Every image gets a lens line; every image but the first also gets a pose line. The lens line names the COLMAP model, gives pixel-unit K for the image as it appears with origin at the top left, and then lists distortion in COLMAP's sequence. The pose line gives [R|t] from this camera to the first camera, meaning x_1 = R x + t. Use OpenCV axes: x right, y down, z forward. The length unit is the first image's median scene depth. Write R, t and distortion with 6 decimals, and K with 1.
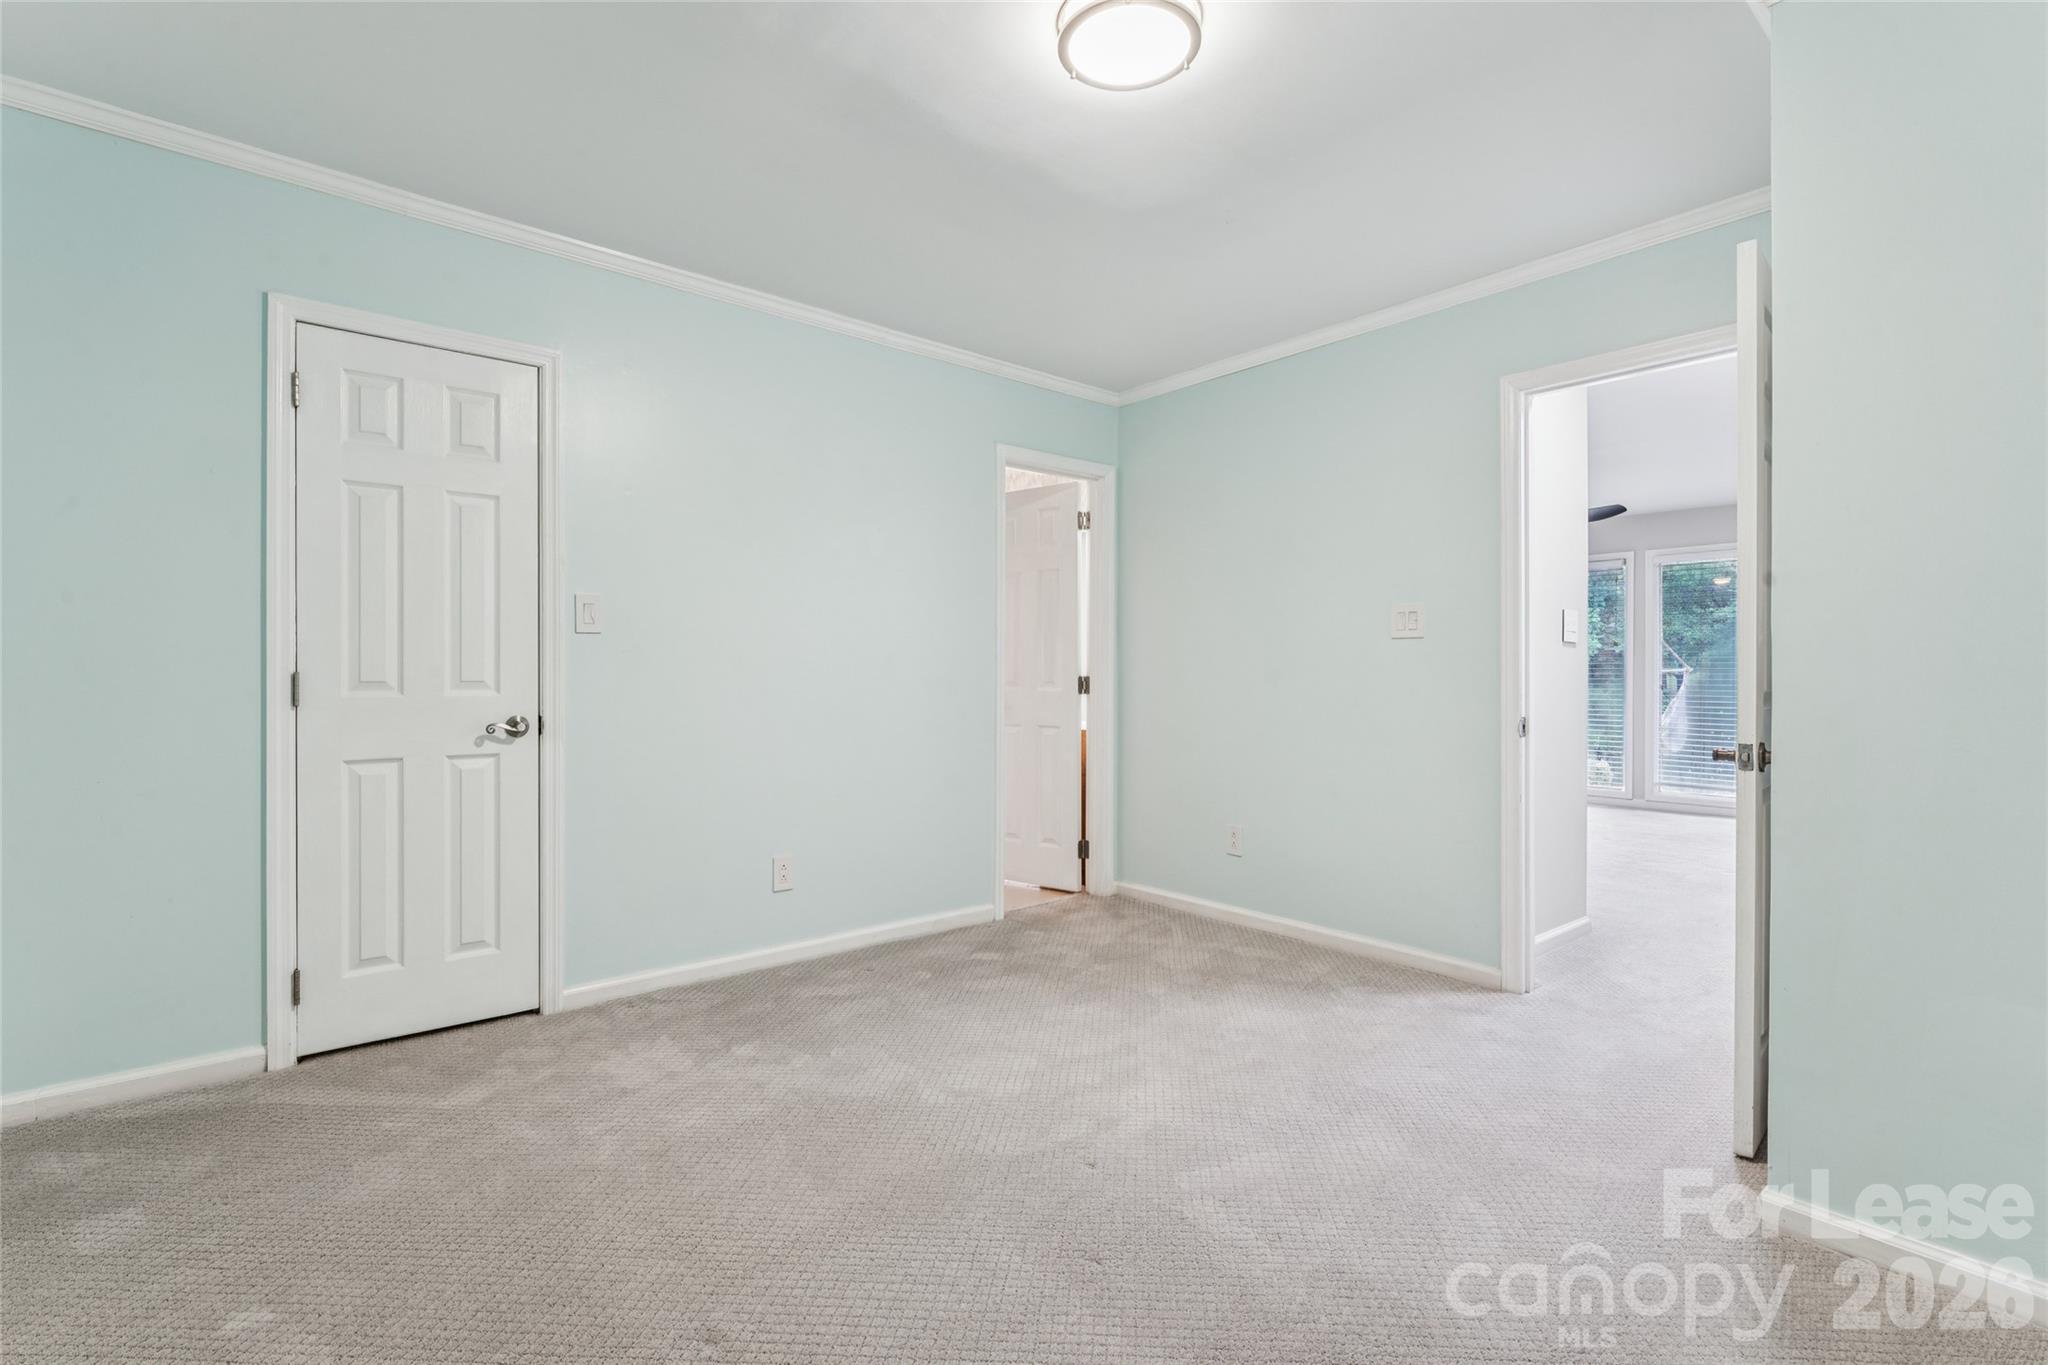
lens RADIAL K [[942.4, 0, 1013.6], [0, 942.4, 677.5], [0, 0, 1]] dist [-0.000071, 0.000049]
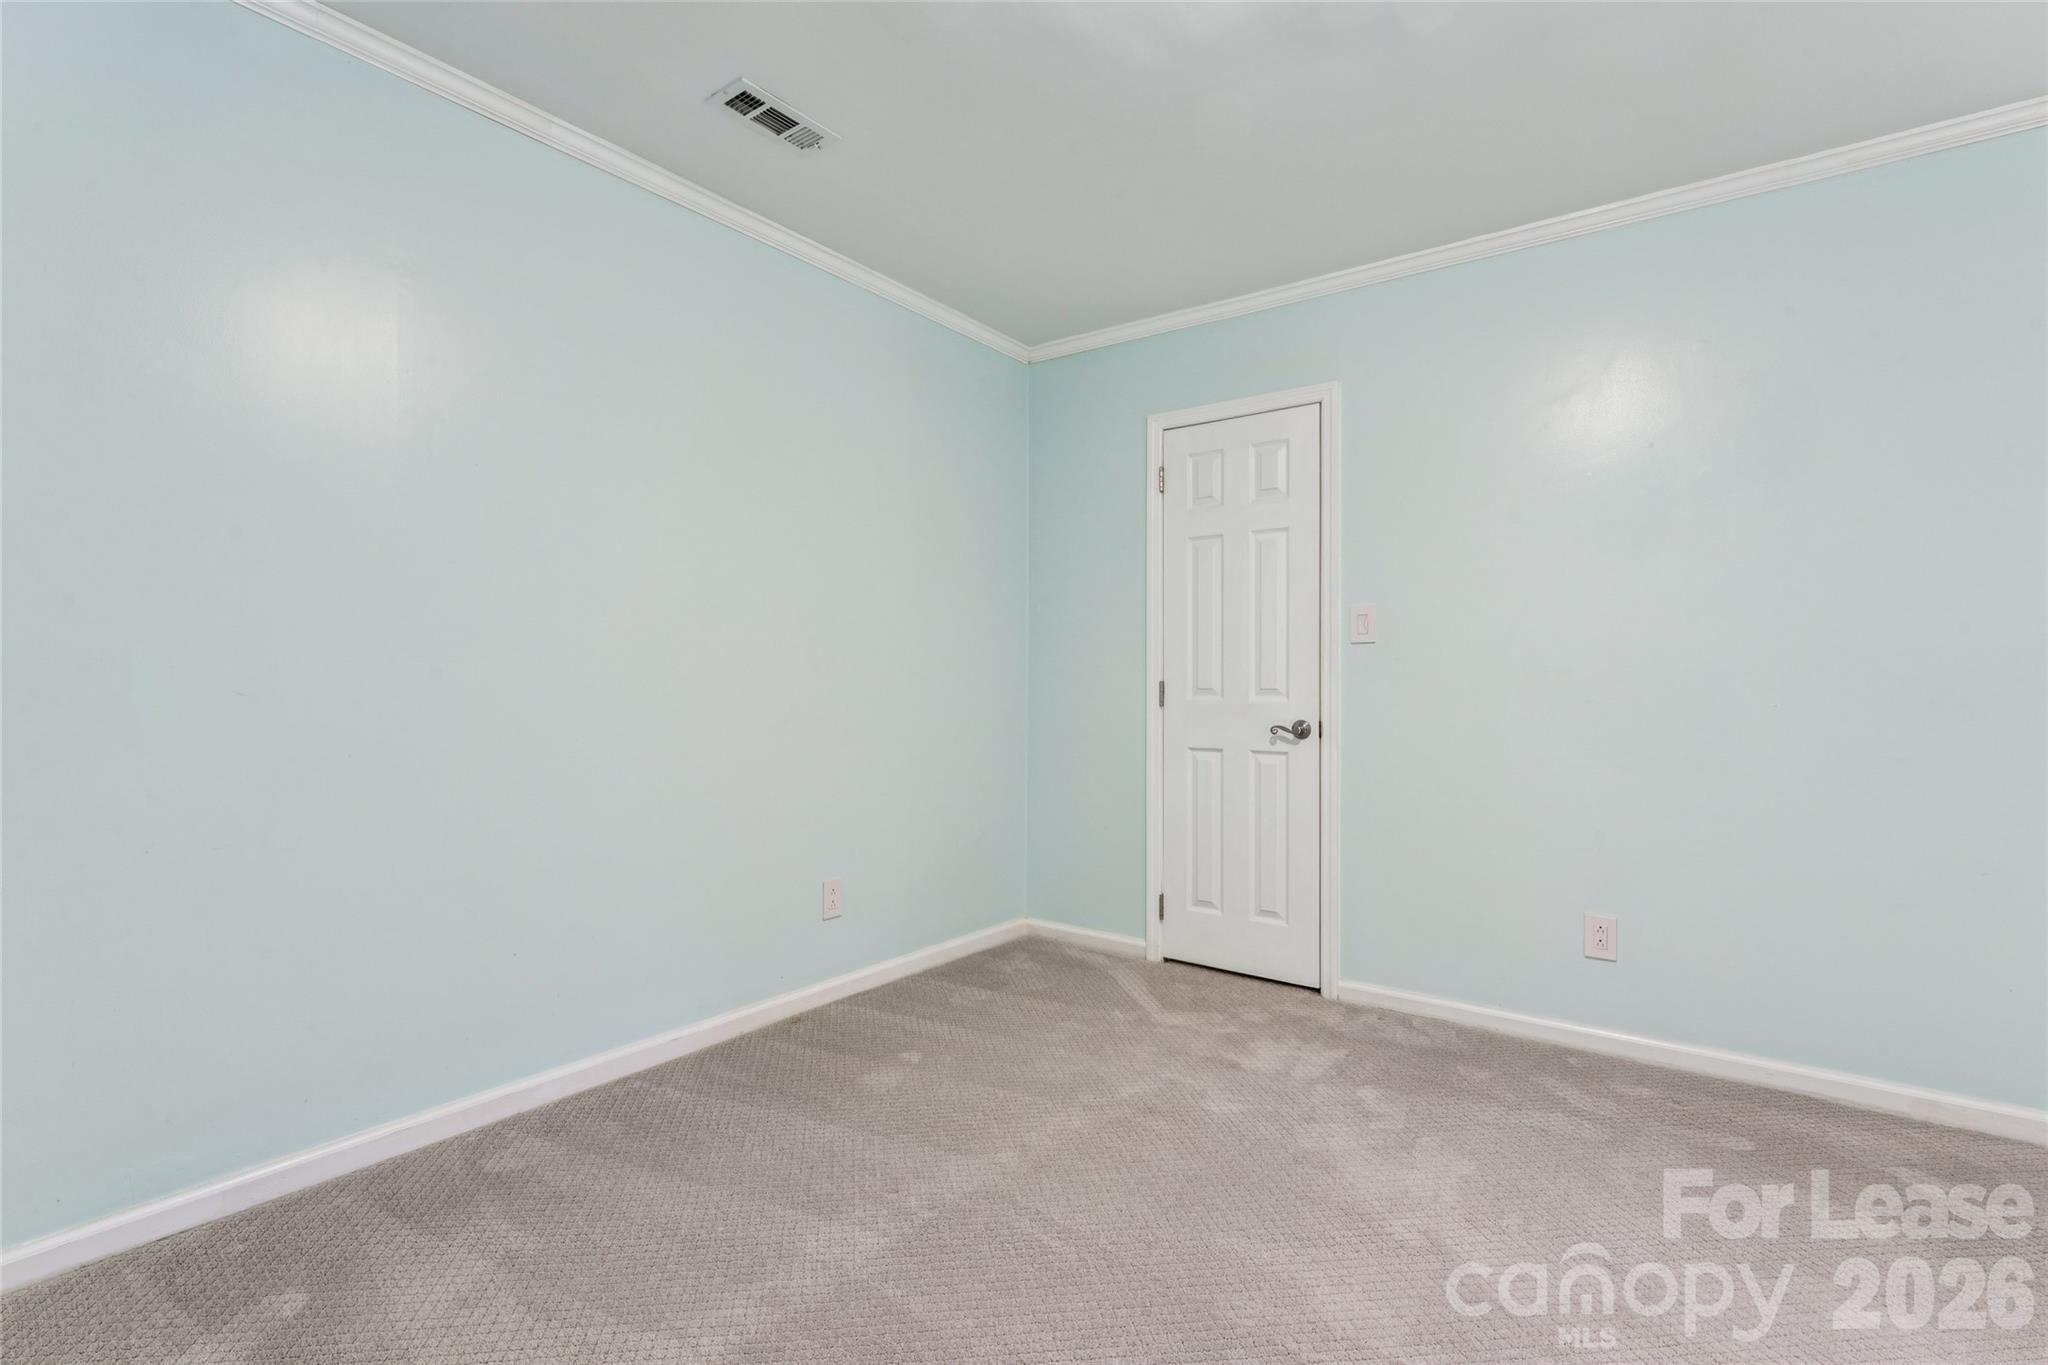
lens RADIAL K [[942.4, 0, 1037.5], [0, 942.4, 683.6], [0, 0, 1]] dist [-0.000071, 0.000049]
pose [[0.236830, 0.000332, -0.971551, 0.500001], [-0.003759, 0.999993, -0.000574, -0.000923], [0.971544, 0.003788, 0.236830, 0.440704]]
